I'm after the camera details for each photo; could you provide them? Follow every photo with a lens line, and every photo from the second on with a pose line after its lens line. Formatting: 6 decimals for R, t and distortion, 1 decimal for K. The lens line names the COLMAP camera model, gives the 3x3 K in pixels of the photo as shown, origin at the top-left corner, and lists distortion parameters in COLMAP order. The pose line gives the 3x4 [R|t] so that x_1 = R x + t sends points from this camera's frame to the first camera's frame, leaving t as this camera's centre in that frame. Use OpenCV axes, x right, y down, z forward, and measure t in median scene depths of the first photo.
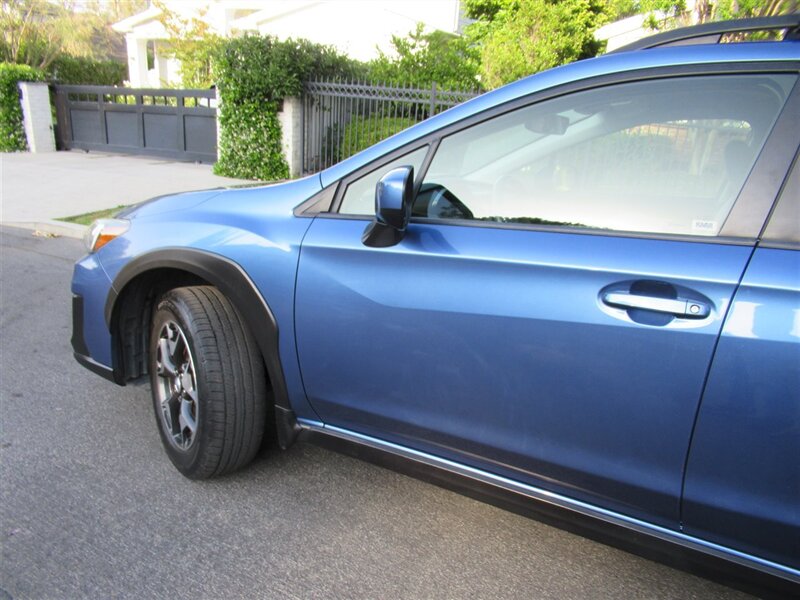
lens RADIAL K [[612.5, 0, 393.3], [0, 612.5, 299.4], [0, 0, 1]] dist [0.015510, 0.011296]
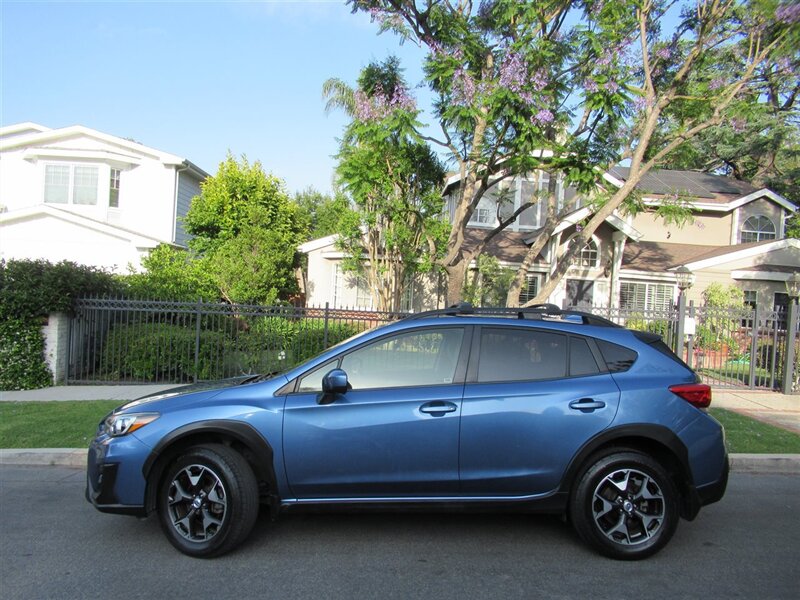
lens RADIAL K [[622.8, 0, 400.0], [0, 622.8, 300.0], [0, 0, 1]] dist [-0.000391, -0.007197]
pose [[0.877763, -0.040848, 0.477350, -0.153554], [0.176241, 0.954024, -0.242439, 0.027196], [-0.445500, 0.296933, 0.844607, -0.212596]]
